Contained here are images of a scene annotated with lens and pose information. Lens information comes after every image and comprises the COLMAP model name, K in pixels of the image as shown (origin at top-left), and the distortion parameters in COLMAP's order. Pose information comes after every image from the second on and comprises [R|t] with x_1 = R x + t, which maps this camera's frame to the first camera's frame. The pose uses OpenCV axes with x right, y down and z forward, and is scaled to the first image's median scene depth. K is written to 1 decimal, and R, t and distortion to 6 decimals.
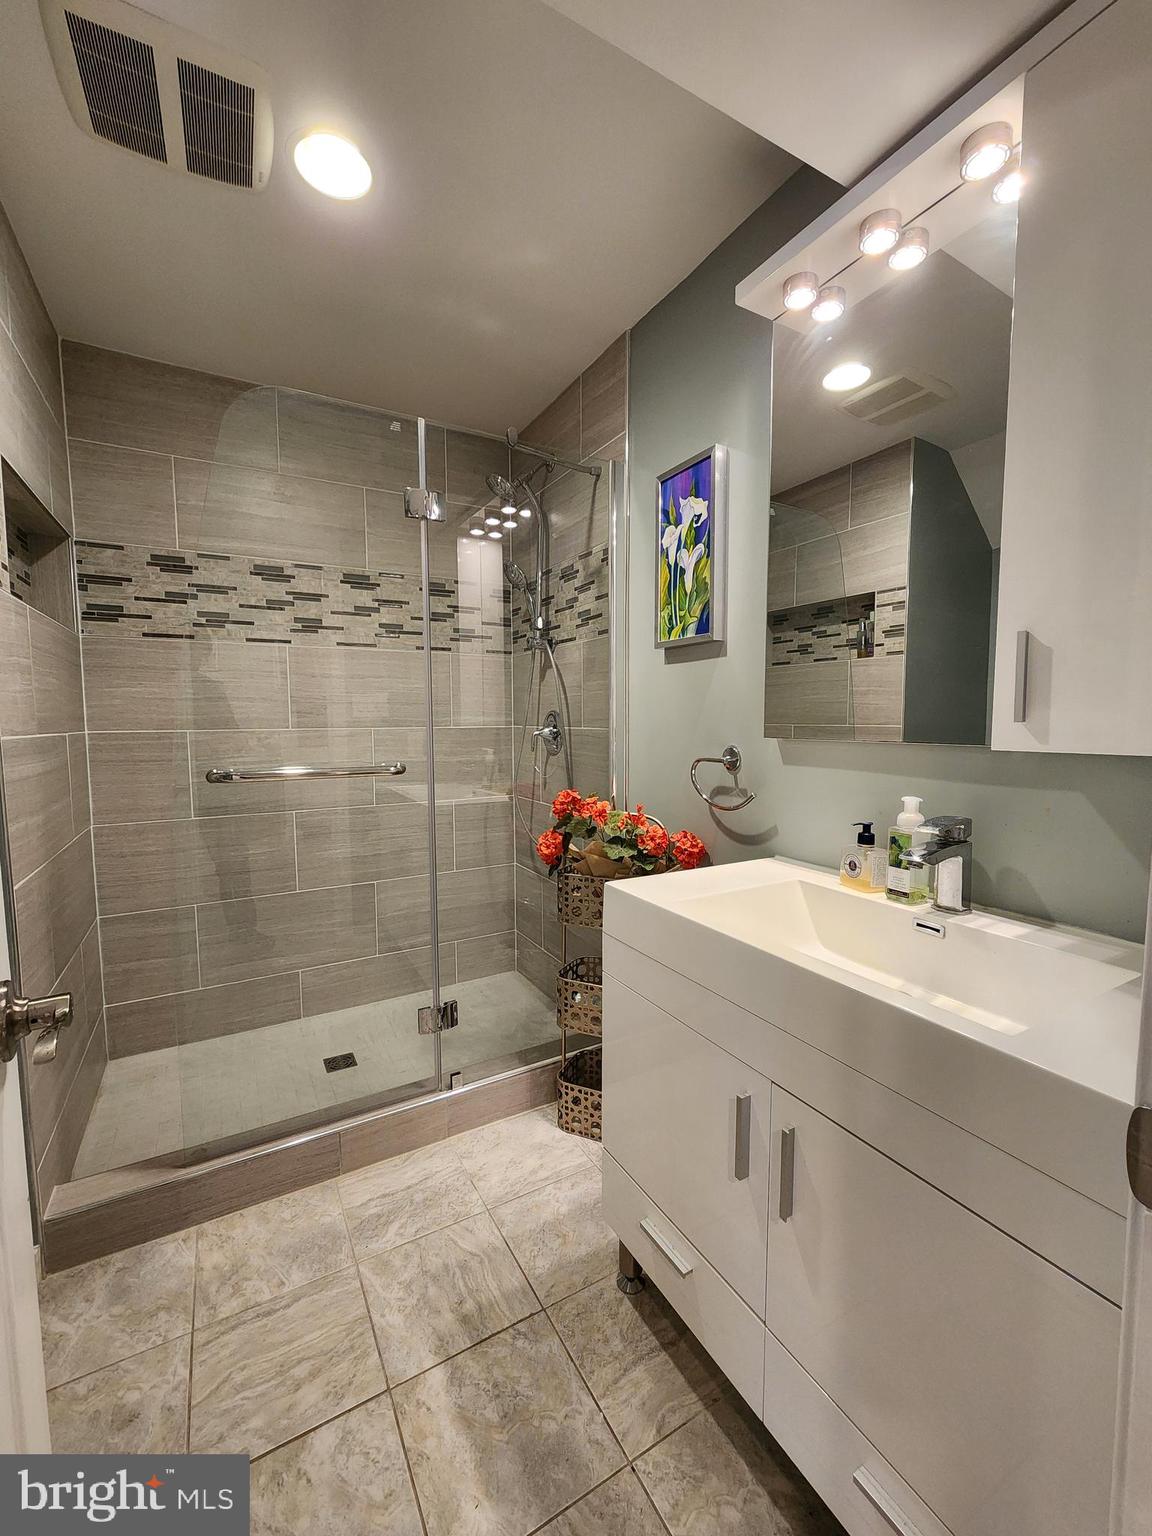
lens RADIAL K [[628.2, 0, 585.2], [0, 628.2, 775.3], [0, 0, 1]] dist [-0.003528, 0.001094]
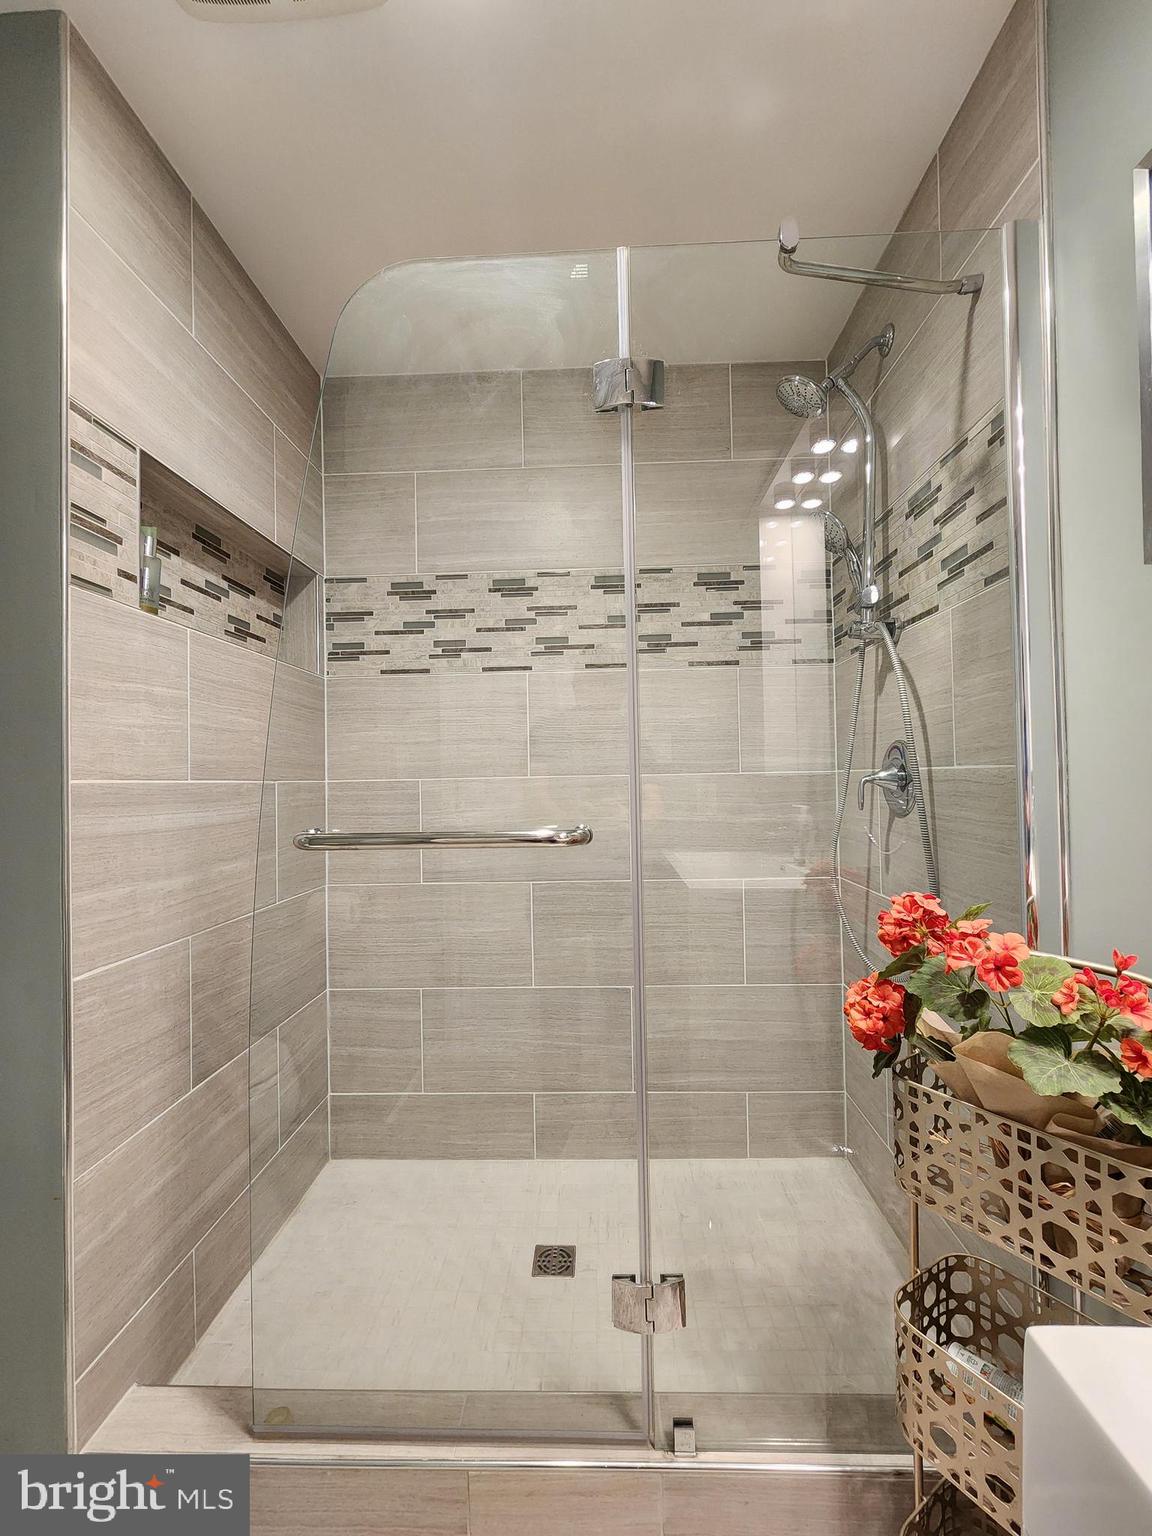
lens RADIAL K [[628.2, 0, 587.1], [0, 628.2, 769.9], [0, 0, 1]] dist [-0.003528, 0.001094]
pose [[0.850646, -0.020135, -0.525354, 0.010928], [-0.033202, 0.995214, -0.091904, -0.014365], [0.524690, 0.095620, 0.845906, 0.431839]]
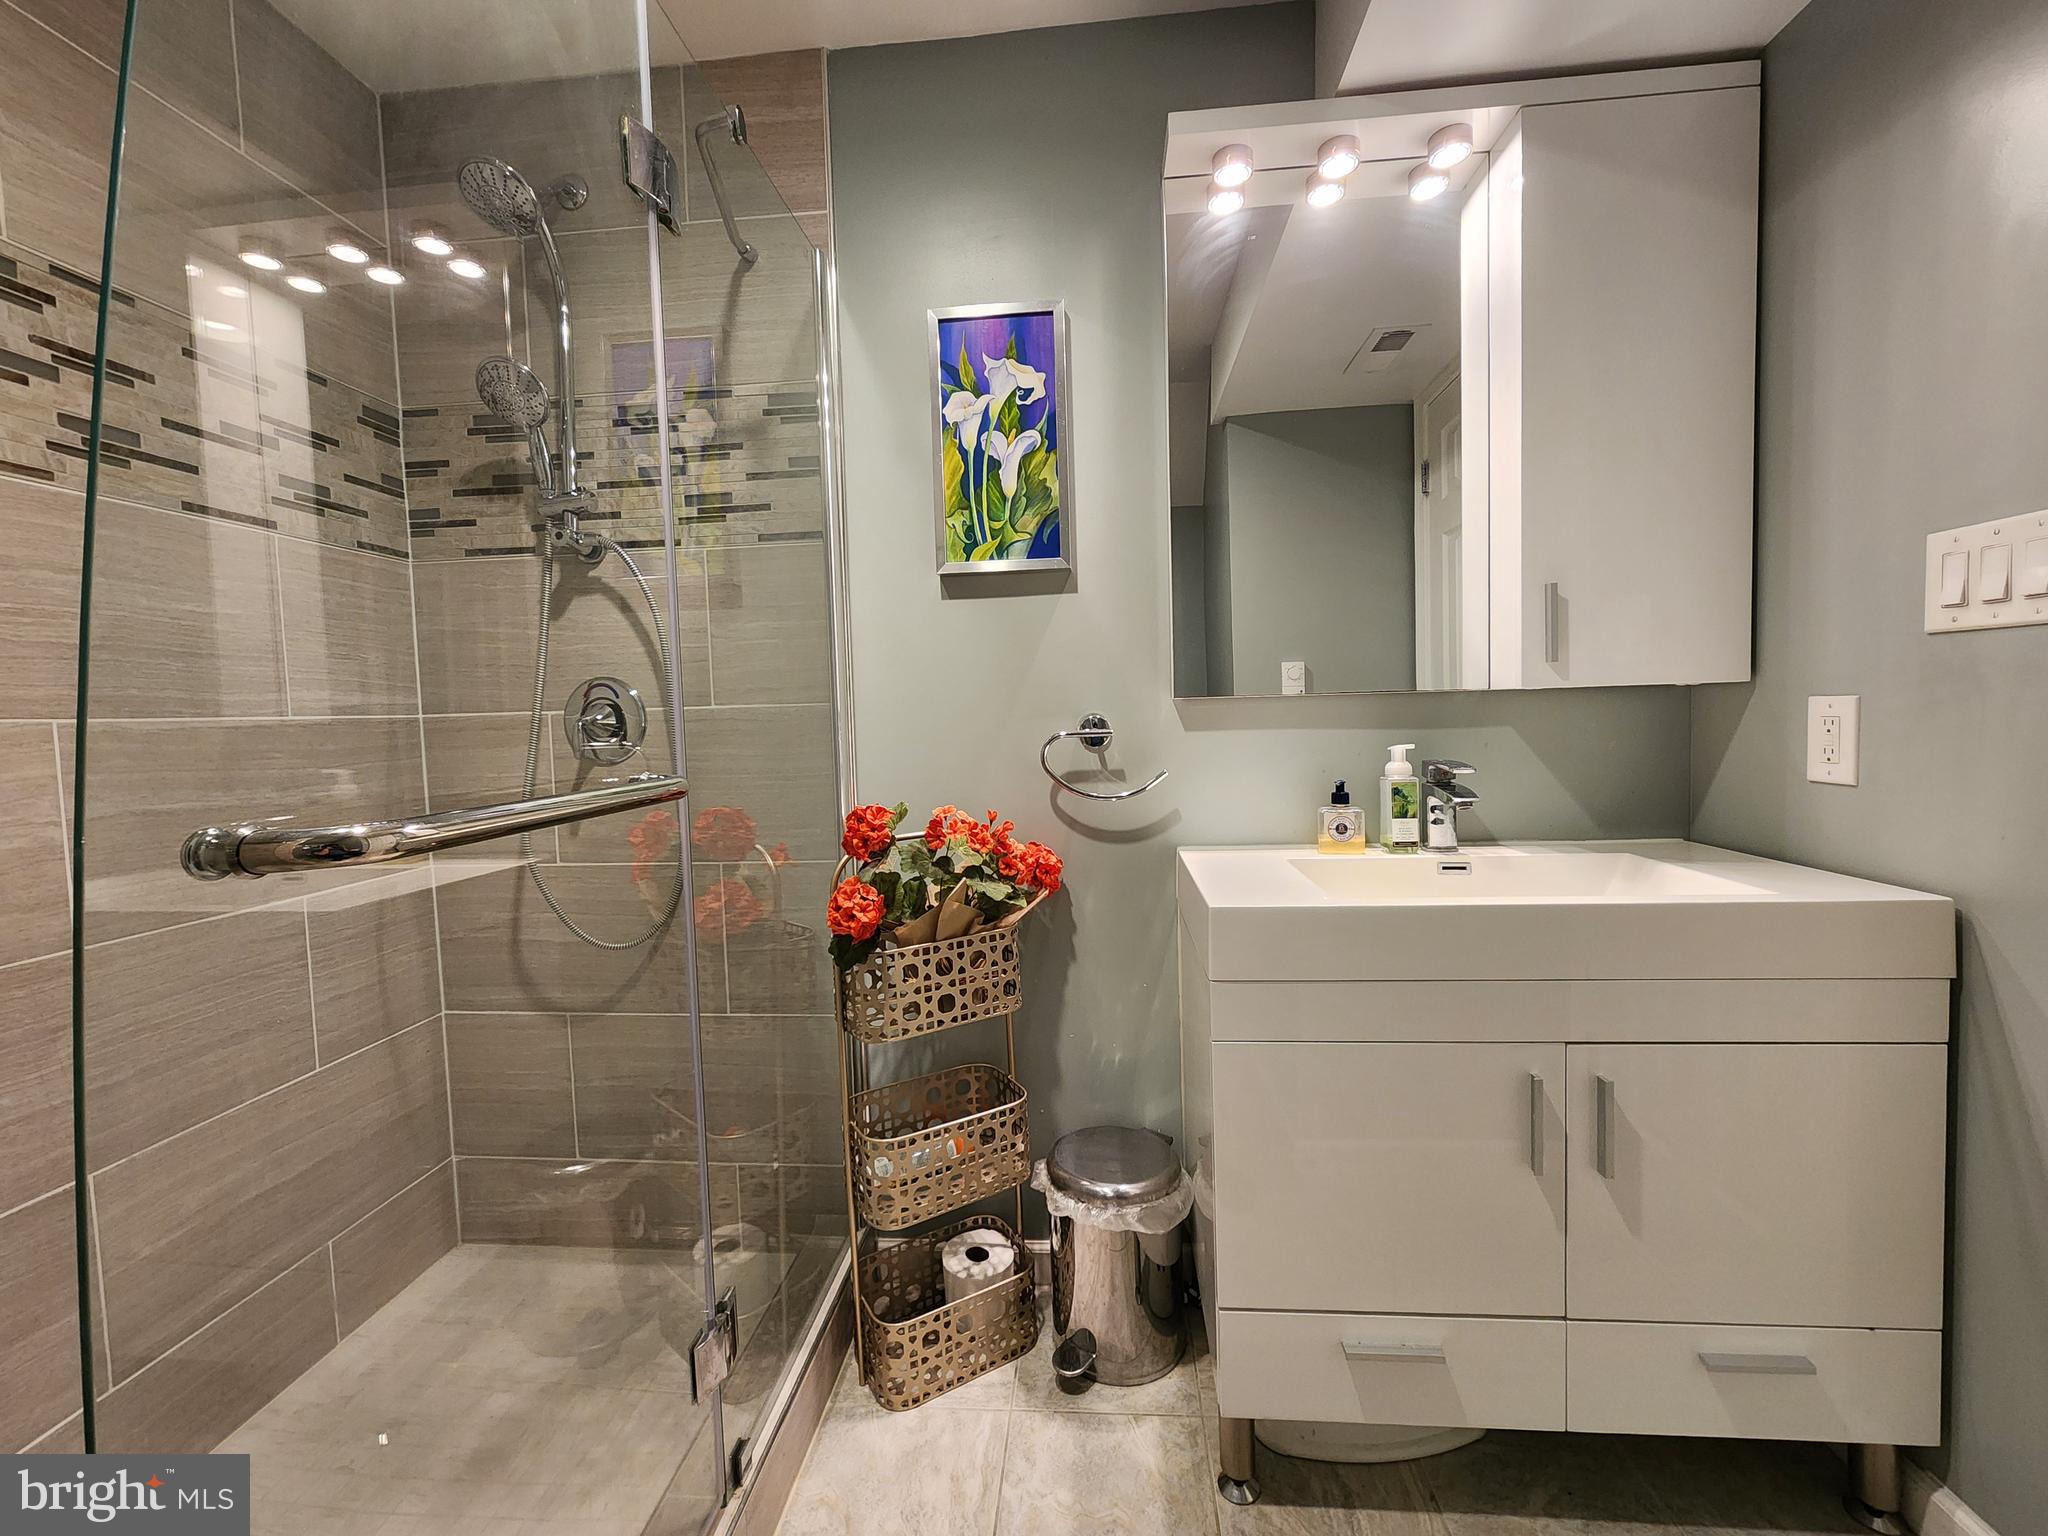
lens RADIAL K [[837.6, 0, 1028.4], [0, 837.6, 767.6], [0, 0, 1]] dist [-0.003528, 0.001094]
pose [[0.576482, -0.067803, 0.814292, -0.505409], [0.101973, 0.994730, 0.010635, -0.002195], [-0.810722, 0.076905, 0.580358, 0.403931]]
